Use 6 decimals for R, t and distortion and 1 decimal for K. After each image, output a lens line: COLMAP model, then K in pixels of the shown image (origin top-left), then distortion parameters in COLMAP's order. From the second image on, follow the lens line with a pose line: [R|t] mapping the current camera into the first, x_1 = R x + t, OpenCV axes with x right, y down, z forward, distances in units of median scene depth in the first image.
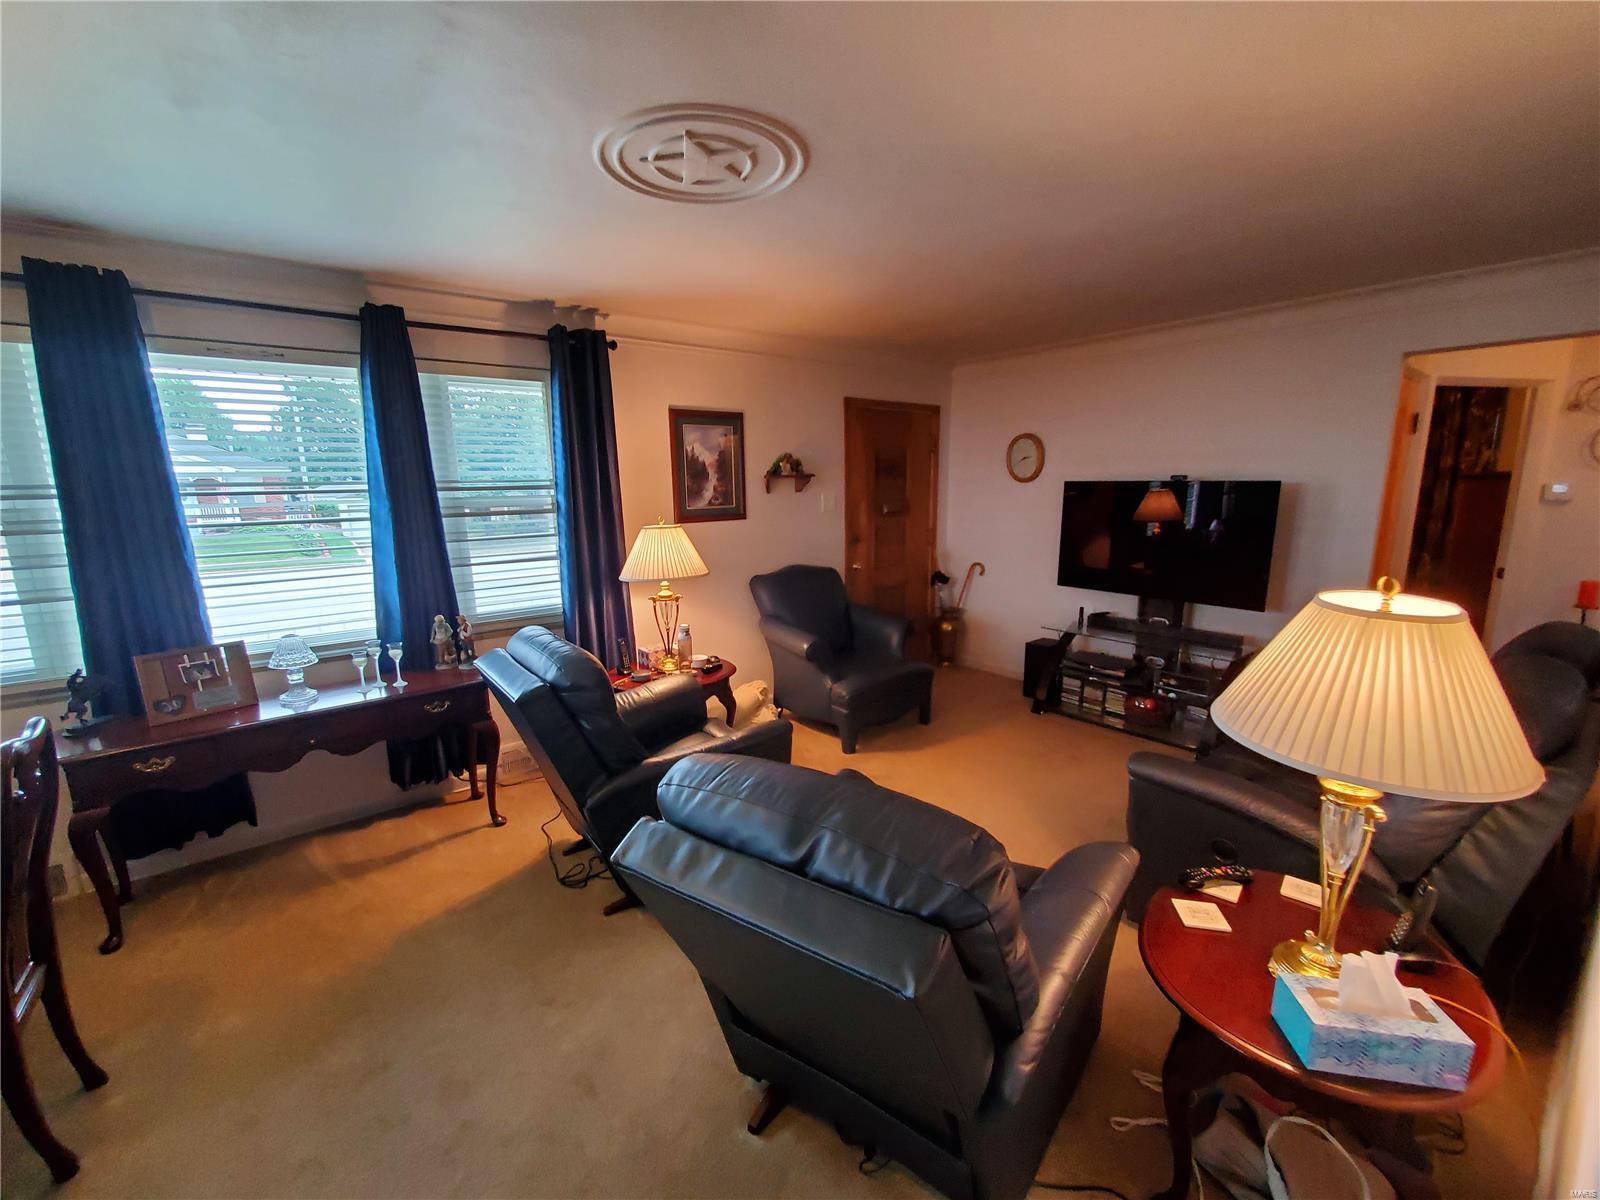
lens RADIAL K [[673.4, 0, 783.2], [0, 673.4, 615.5], [0, 0, 1]] dist [0.006359, -0.002142]
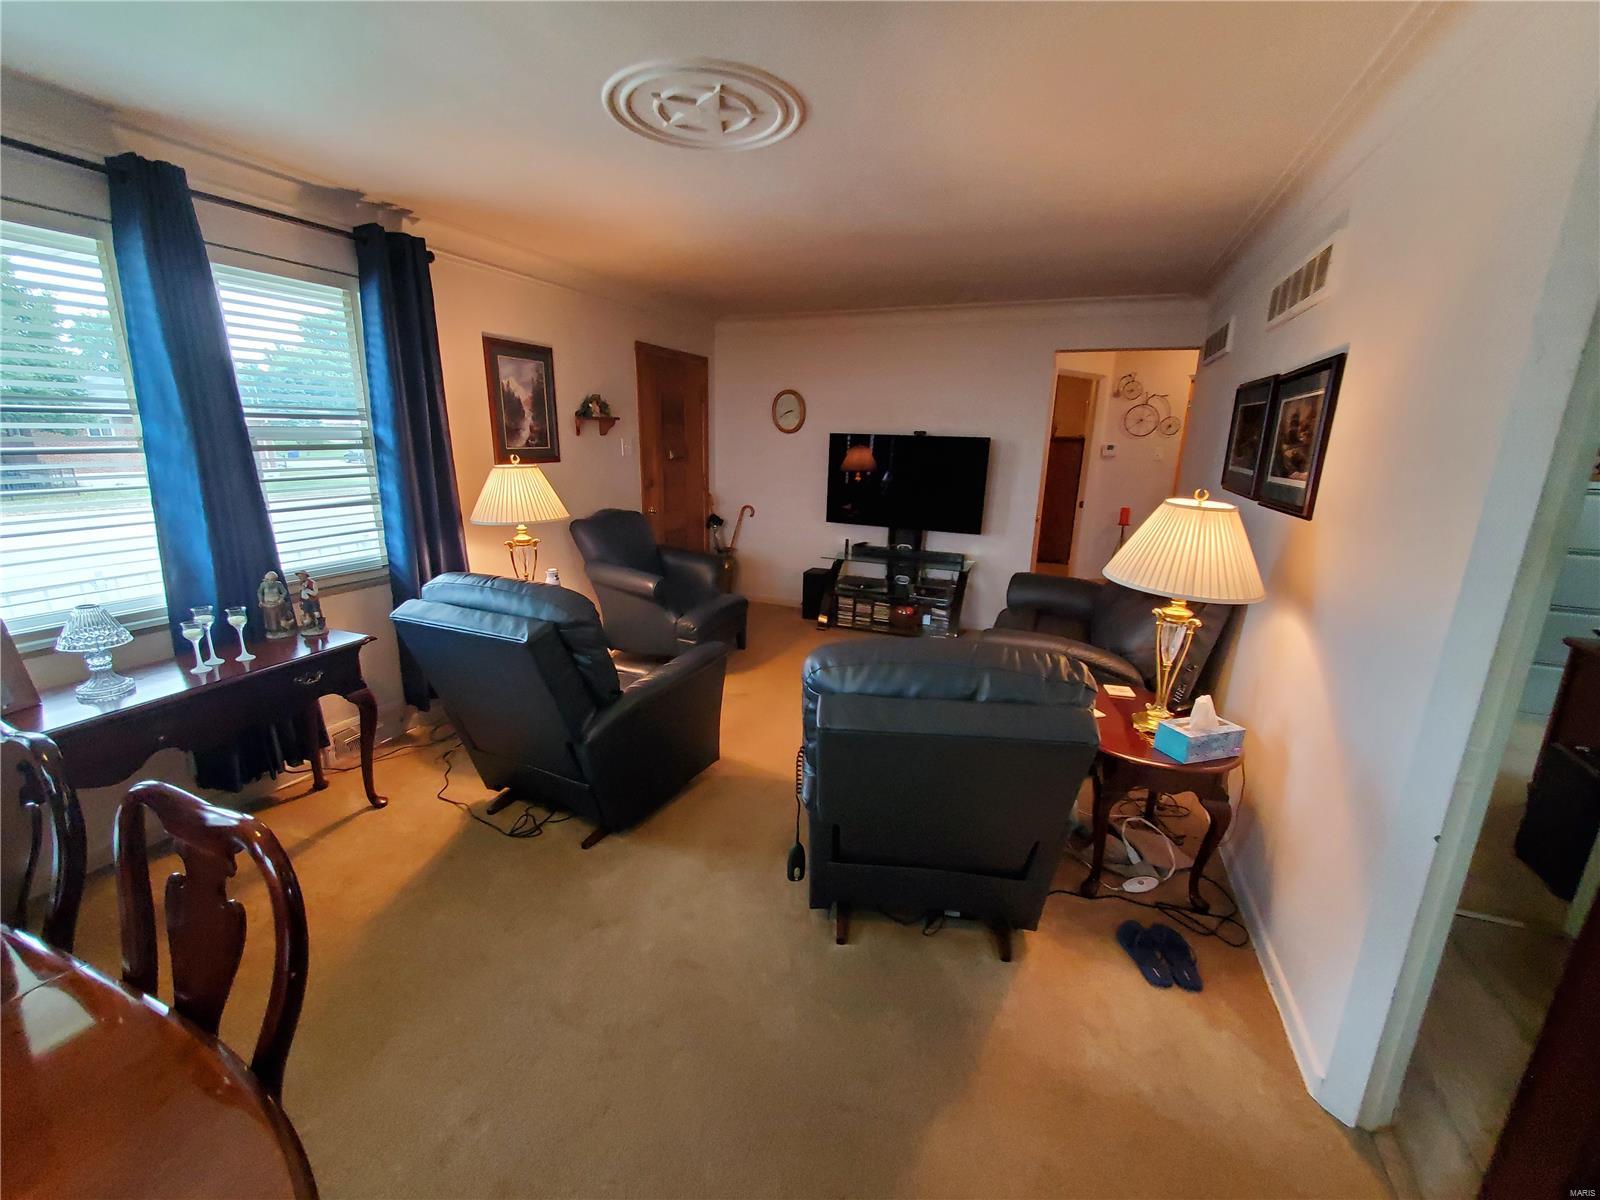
lens RADIAL K [[673.4, 0, 784.1], [0, 673.4, 615.4], [0, 0, 1]] dist [0.006359, -0.002142]
pose [[0.873843, -0.094945, 0.476849, -0.285283], [0.062024, 0.994504, 0.084353, 0.016874], [-0.482237, -0.044135, 0.874928, -0.012065]]
